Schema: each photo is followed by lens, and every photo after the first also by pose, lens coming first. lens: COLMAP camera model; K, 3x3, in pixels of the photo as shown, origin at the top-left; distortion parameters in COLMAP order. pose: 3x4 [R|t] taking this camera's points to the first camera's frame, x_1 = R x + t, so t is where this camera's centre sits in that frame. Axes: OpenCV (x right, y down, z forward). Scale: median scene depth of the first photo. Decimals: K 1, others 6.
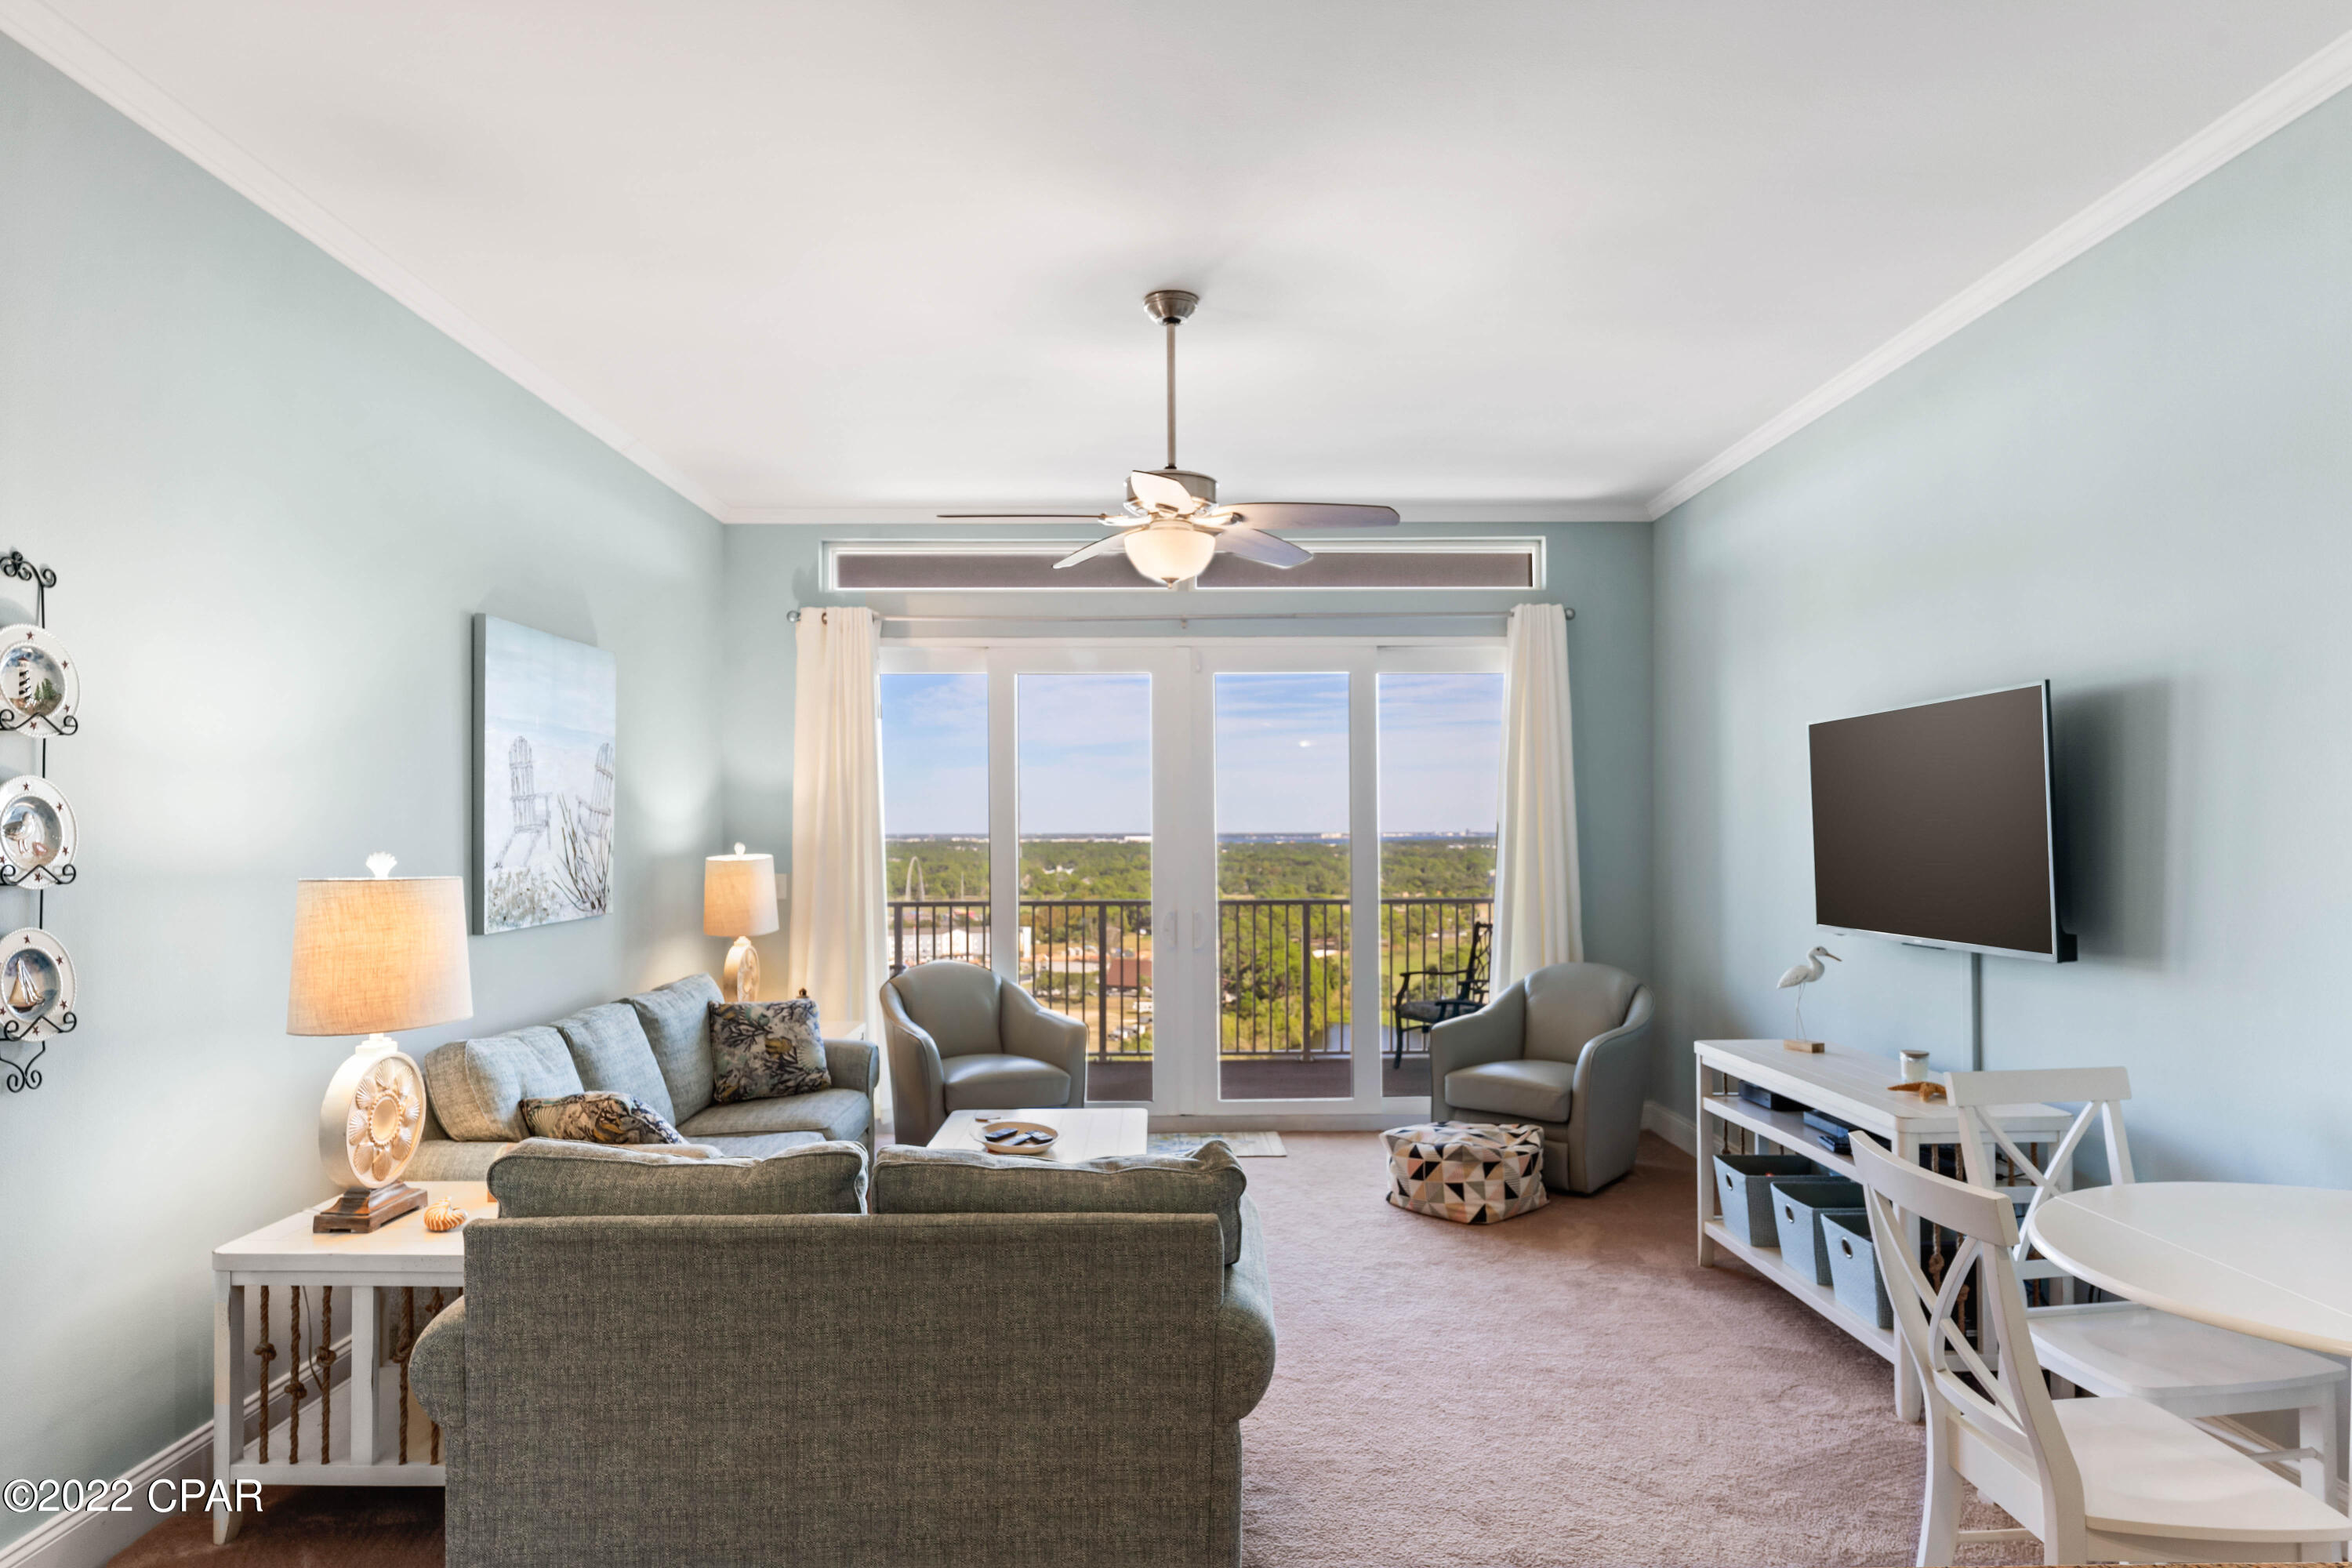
lens RADIAL K [[1377.7, 0, 1183.7], [0, 1377.7, 821.4], [0, 0, 1]] dist [-0.006213, -0.000678]
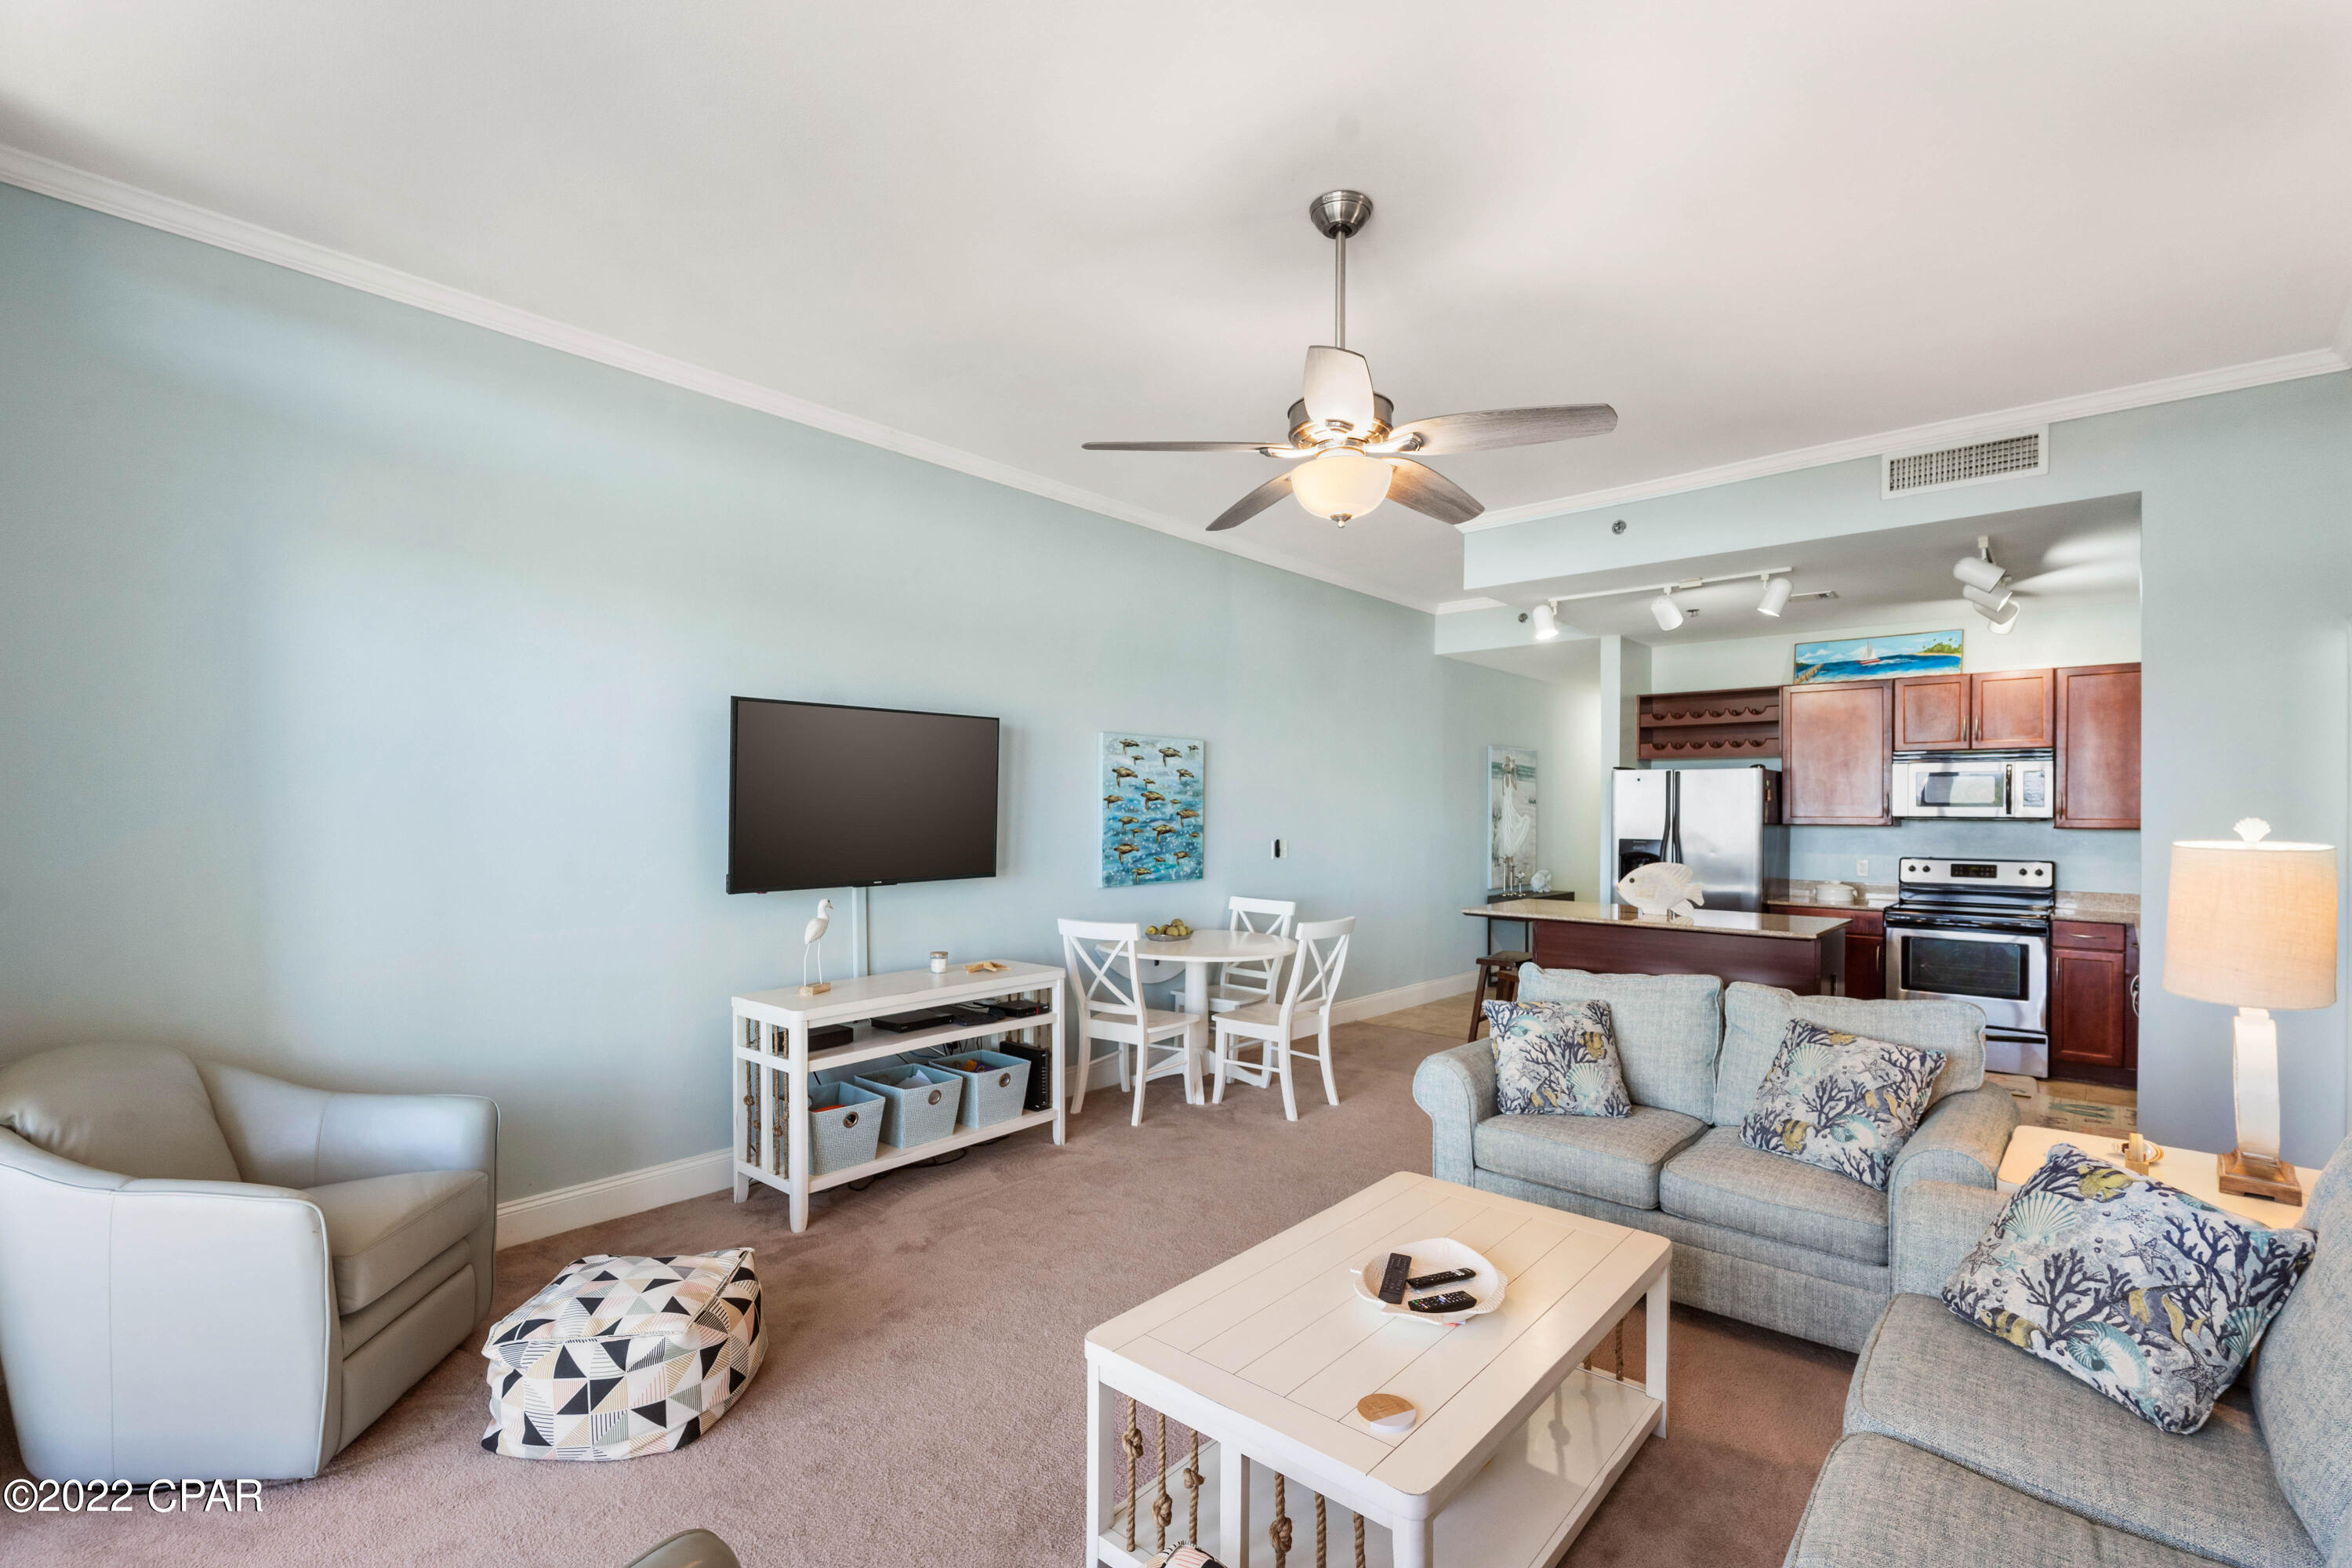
lens RADIAL K [[1047.2, 0, 1177.9], [0, 1047.2, 811.0], [0, 0, 1]] dist [-0.007192, 0.001257]
pose [[-0.736983, 0.000647, 0.675911, -0.312897], [-0.005638, 0.999959, -0.007104, 0.016112], [-0.675887, -0.009046, -0.736949, 1.245577]]
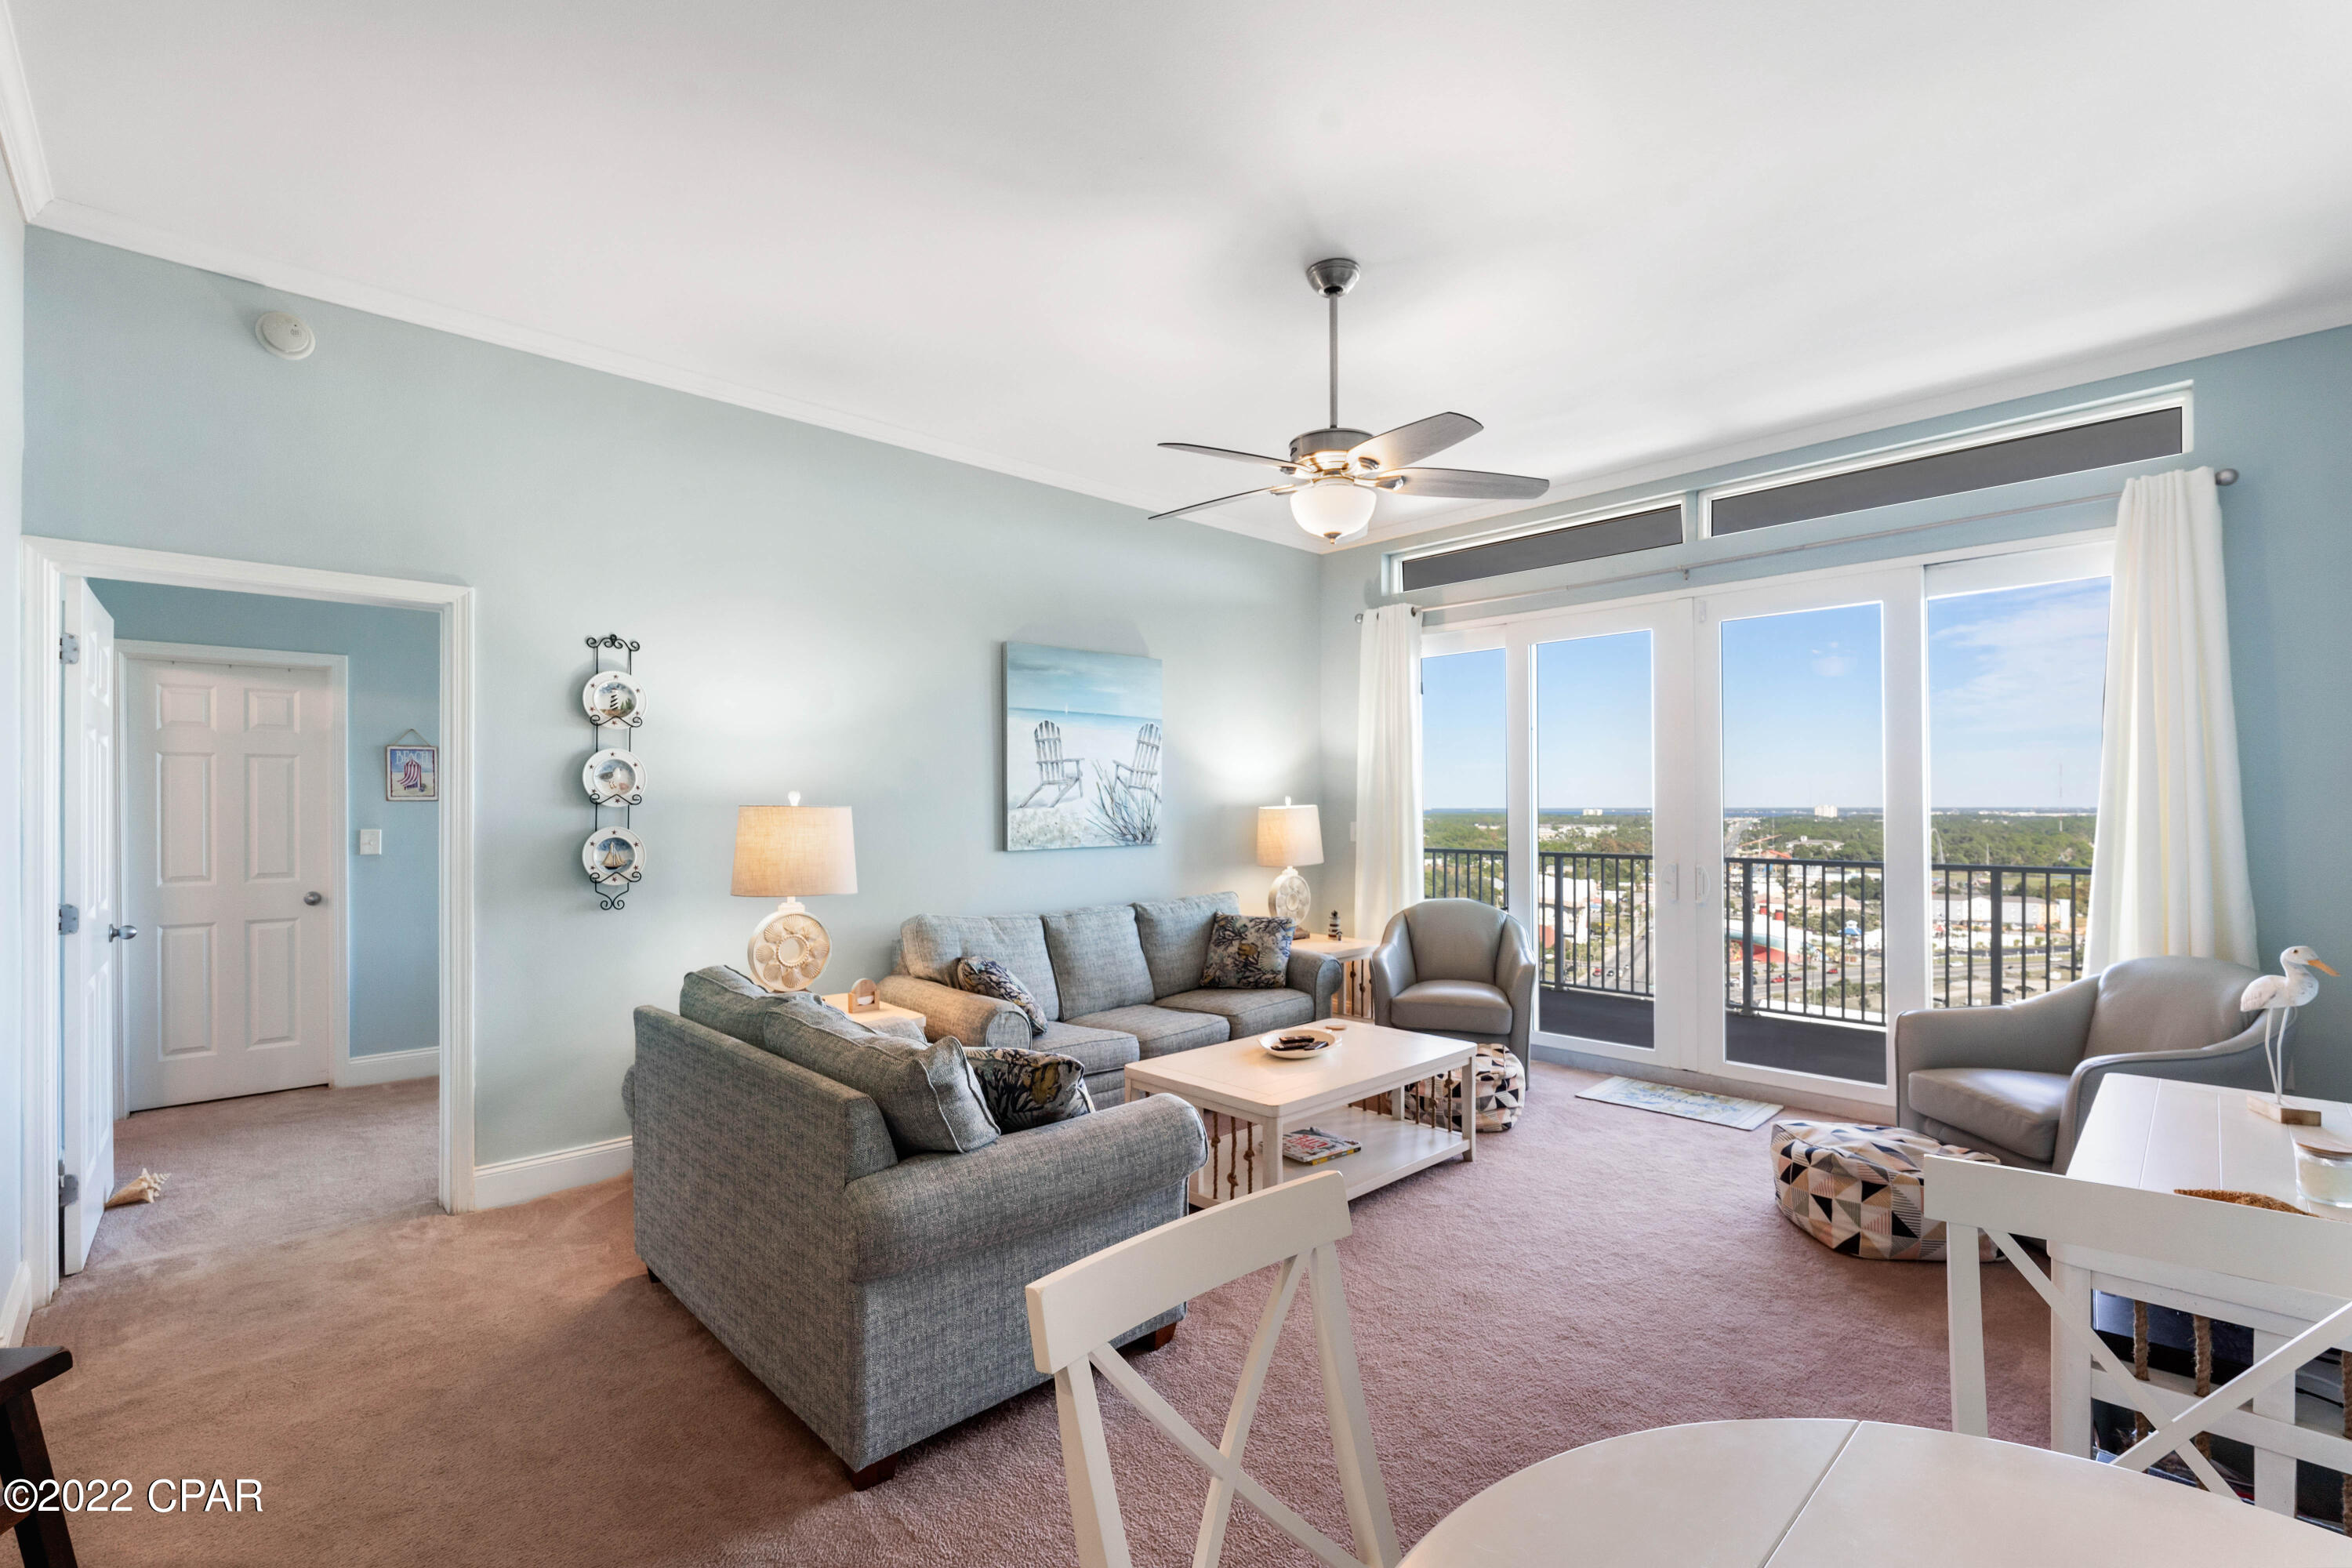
lens RADIAL K [[1047.2, 0, 1174.1], [0, 1047.2, 807.2], [0, 0, 1]] dist [-0.007192, 0.001257]
pose [[0.678770, 0.003520, -0.734343, 0.393755], [0.003919, 0.999957, 0.008415, 0.020184], [0.734341, -0.008590, 0.678727, 0.286212]]
